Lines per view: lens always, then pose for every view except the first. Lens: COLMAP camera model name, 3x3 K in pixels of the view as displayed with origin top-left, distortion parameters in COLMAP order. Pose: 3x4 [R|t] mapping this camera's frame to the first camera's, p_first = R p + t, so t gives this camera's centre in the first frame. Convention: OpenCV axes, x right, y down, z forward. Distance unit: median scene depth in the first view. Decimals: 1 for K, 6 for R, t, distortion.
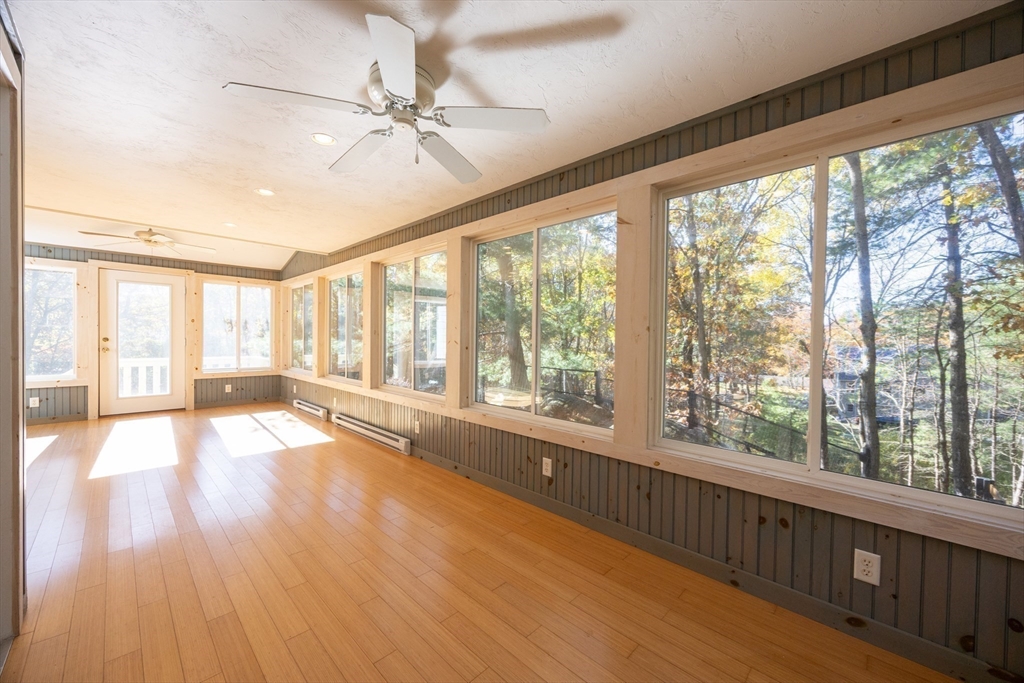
lens RADIAL K [[395.3, 0, 511.9], [0, 395.3, 341.0], [0, 0, 1]] dist [-0.003934, -0.000169]
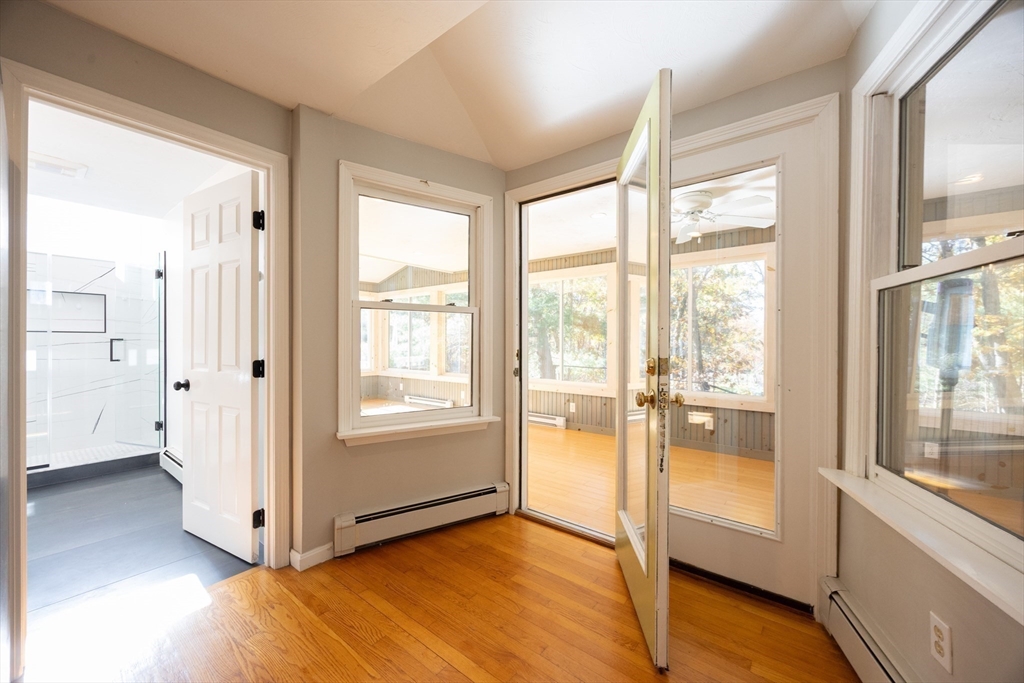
lens RADIAL K [[395.3, 0, 512.3], [0, 395.3, 342.7], [0, 0, 1]] dist [-0.003934, -0.000169]
pose [[0.993779, -0.011730, 0.110749, -0.584151], [0.012101, 0.999923, -0.002676, -0.001220], [-0.110709, 0.003999, 0.993845, -0.310455]]
